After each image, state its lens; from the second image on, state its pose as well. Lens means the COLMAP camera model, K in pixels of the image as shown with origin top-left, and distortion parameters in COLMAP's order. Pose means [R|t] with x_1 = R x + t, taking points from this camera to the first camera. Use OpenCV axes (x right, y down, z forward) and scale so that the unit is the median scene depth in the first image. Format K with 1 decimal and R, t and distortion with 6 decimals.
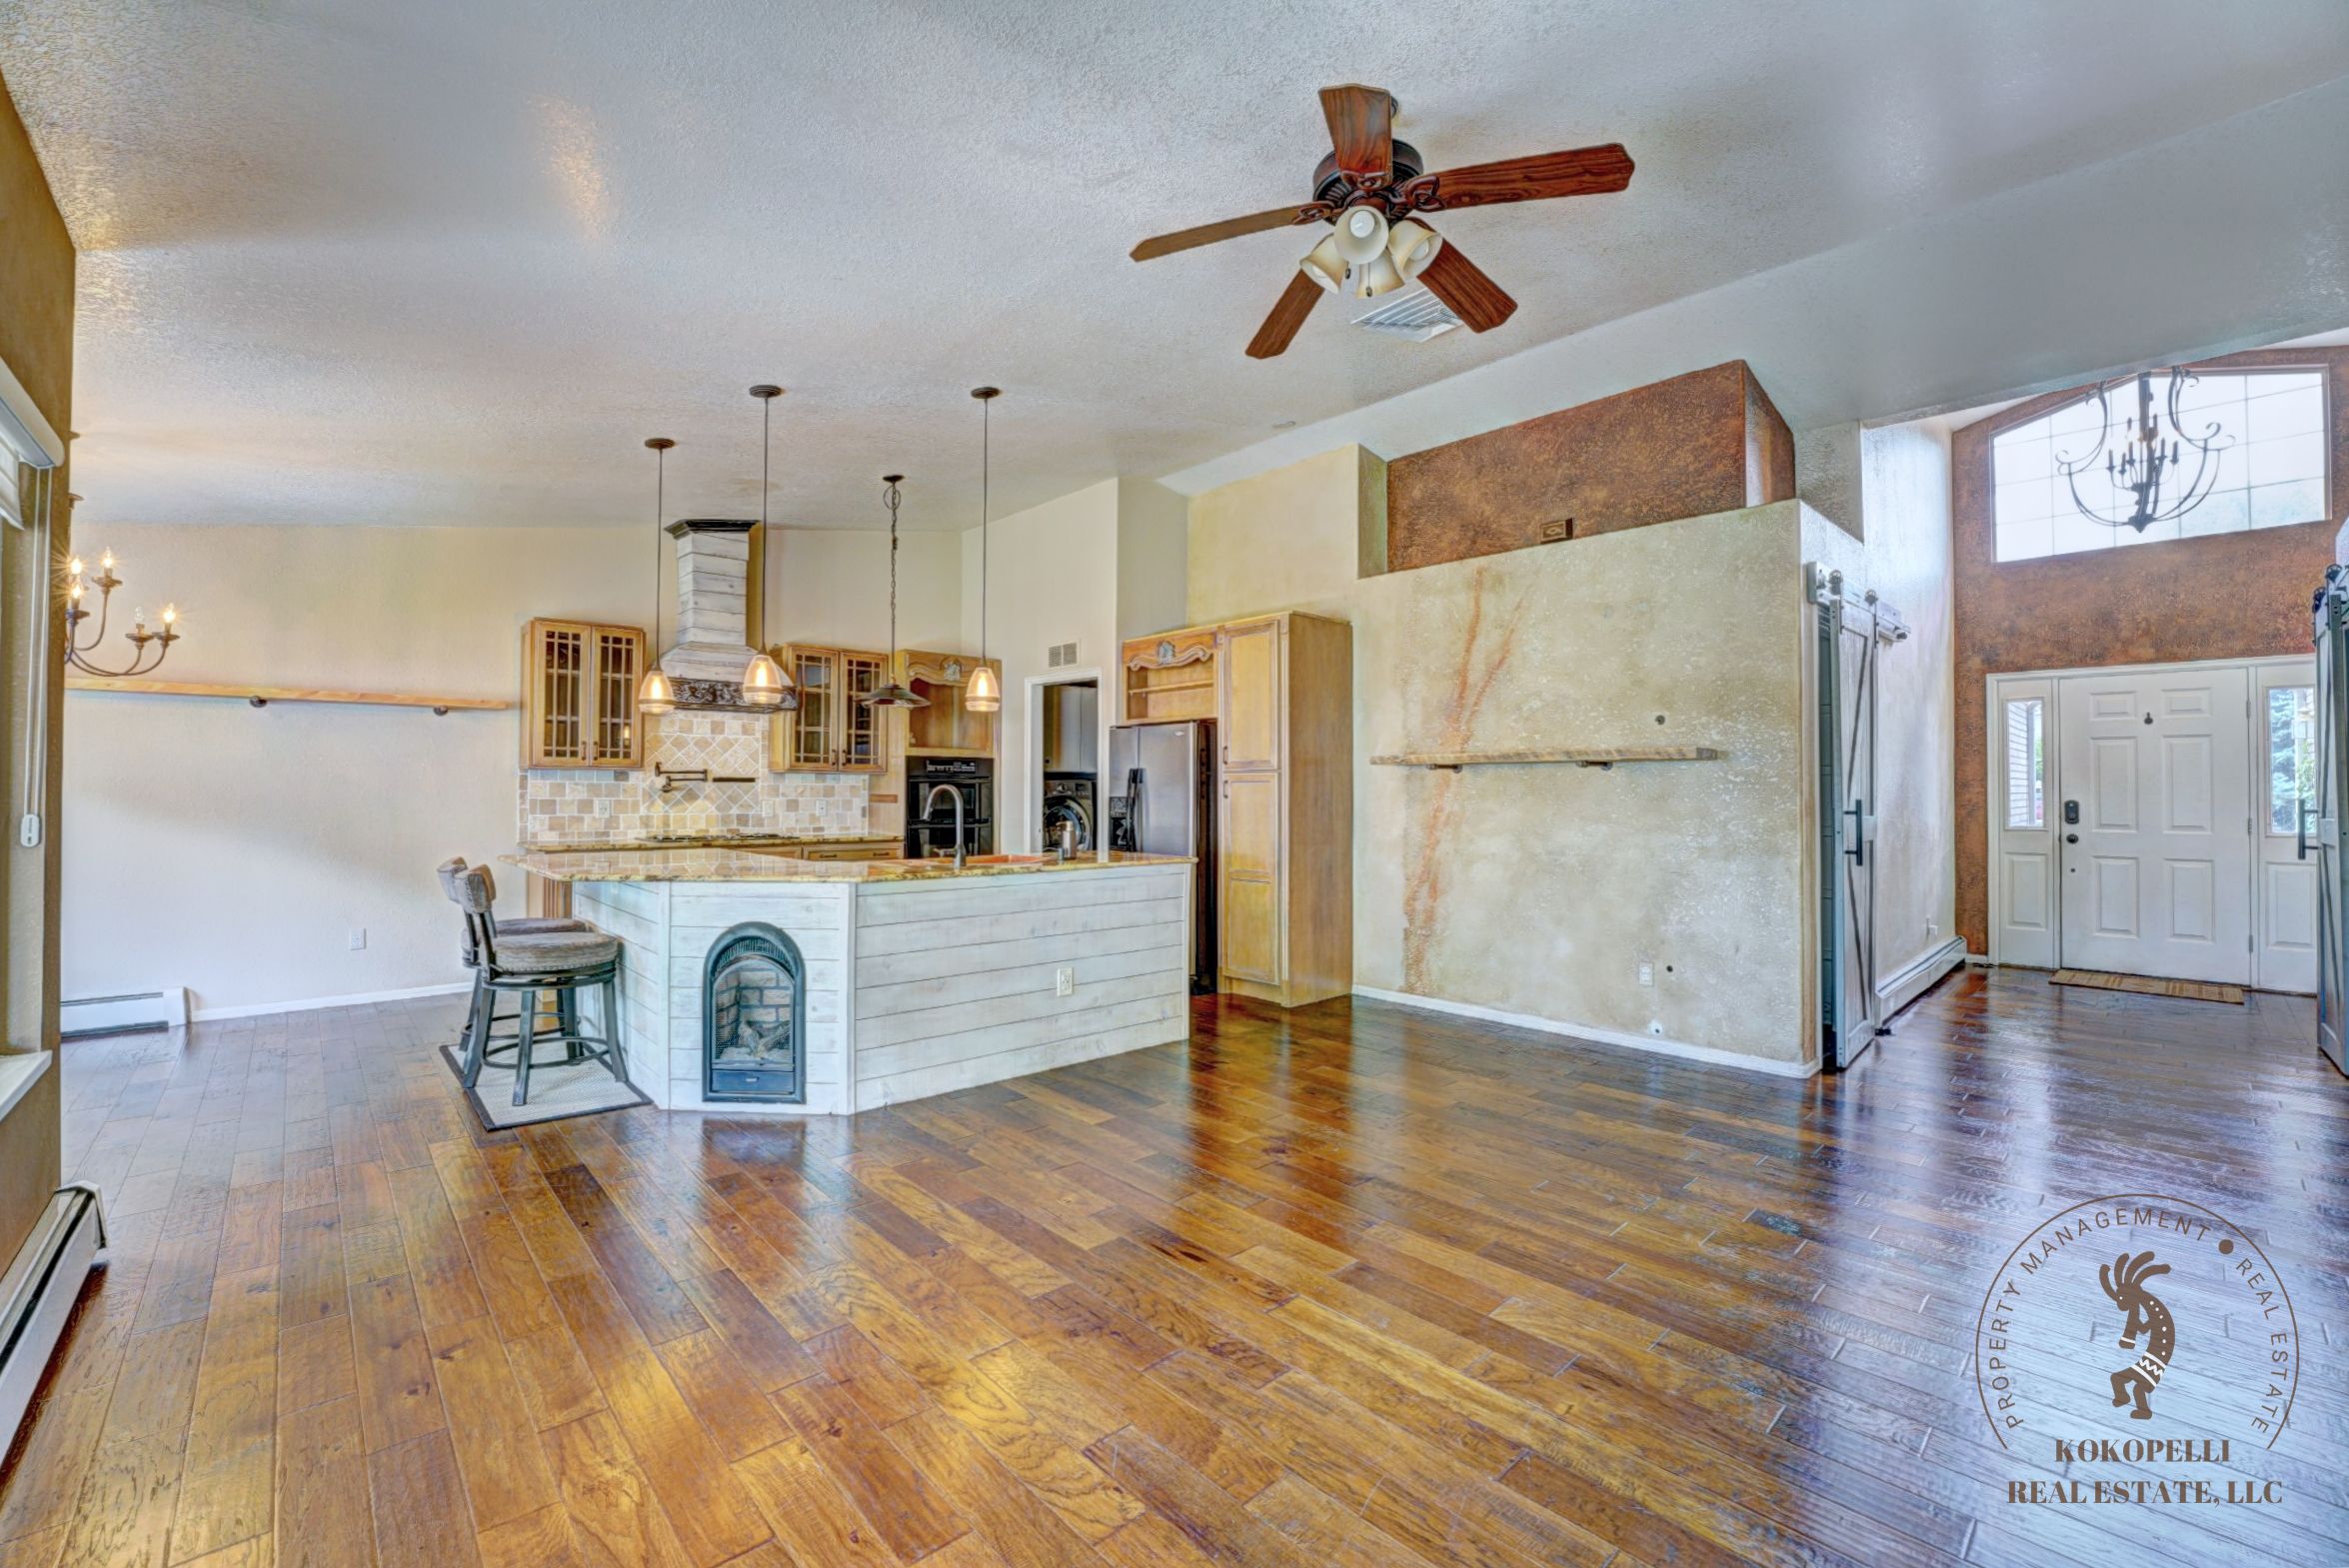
lens RADIAL K [[952.6, 0, 1166.2], [0, 952.6, 782.3], [0, 0, 1]] dist [-0.002017, -0.000091]
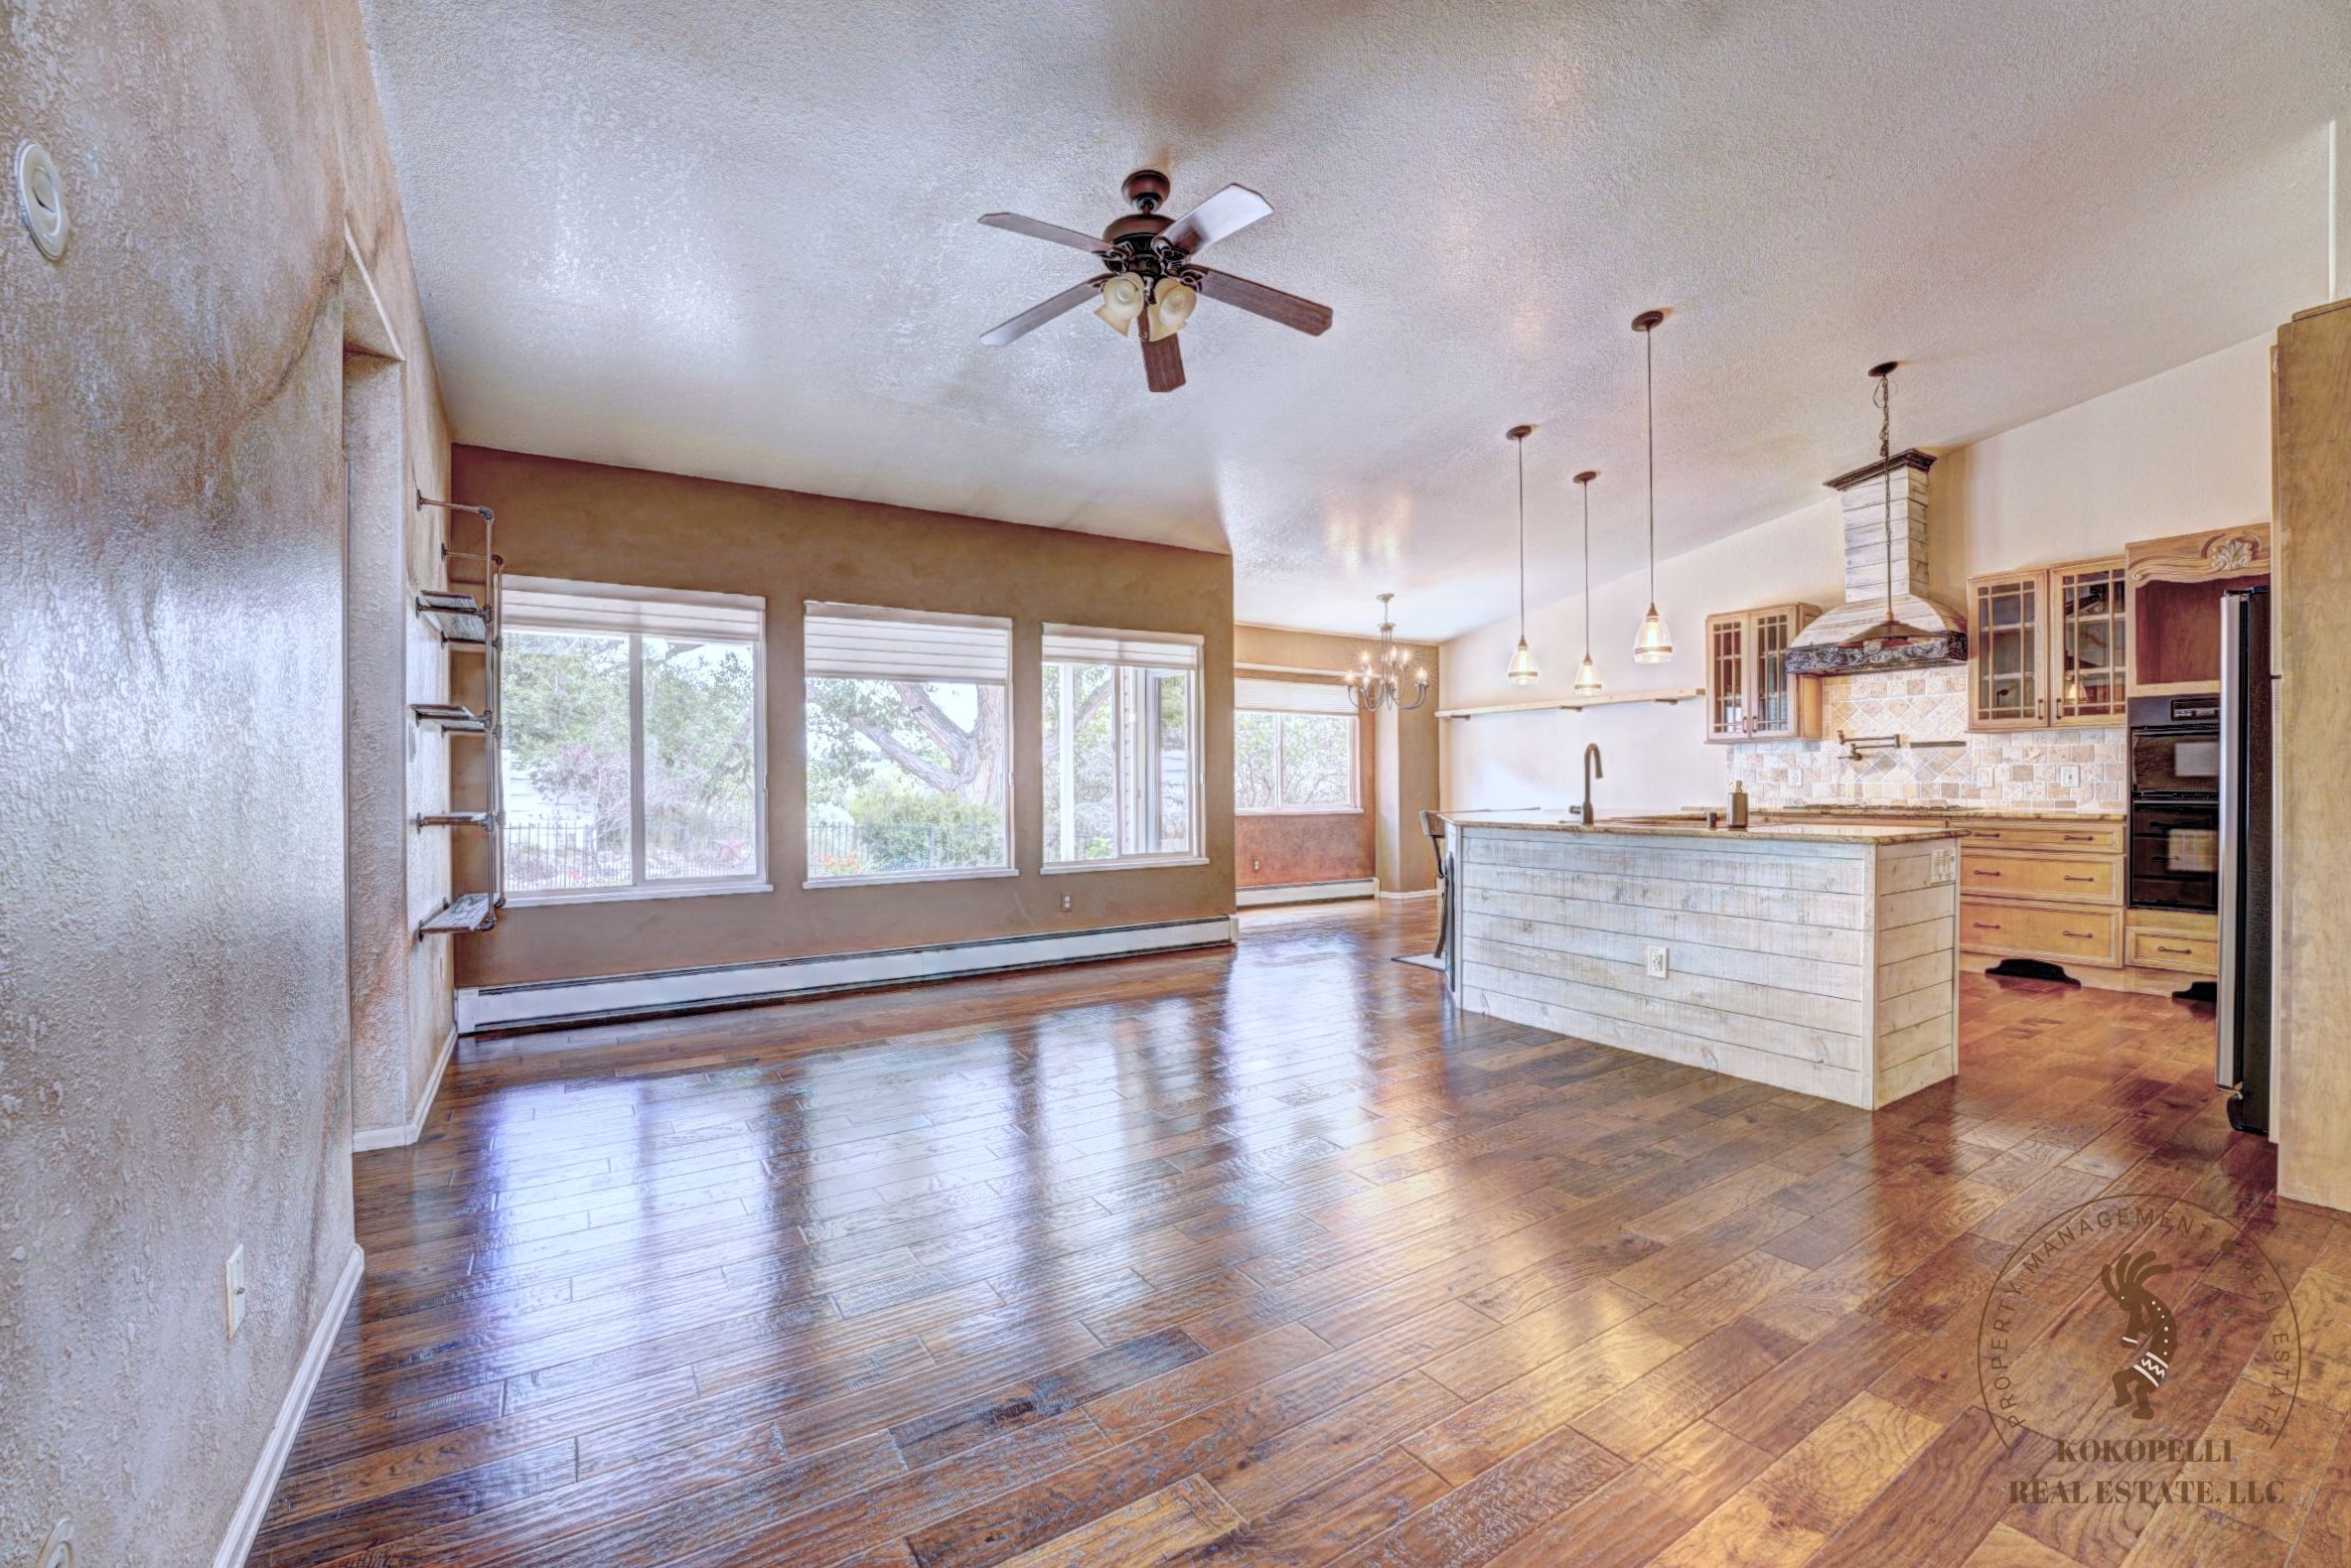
lens RADIAL K [[953.4, 0, 1163.7], [0, 953.4, 785.5], [0, 0, 1]] dist [-0.002017, -0.000091]
pose [[-0.164181, 0.003819, -0.986423, 0.554849], [0.014890, 0.999888, 0.001393, 0.024380], [0.986318, -0.014459, -0.164220, 0.457357]]
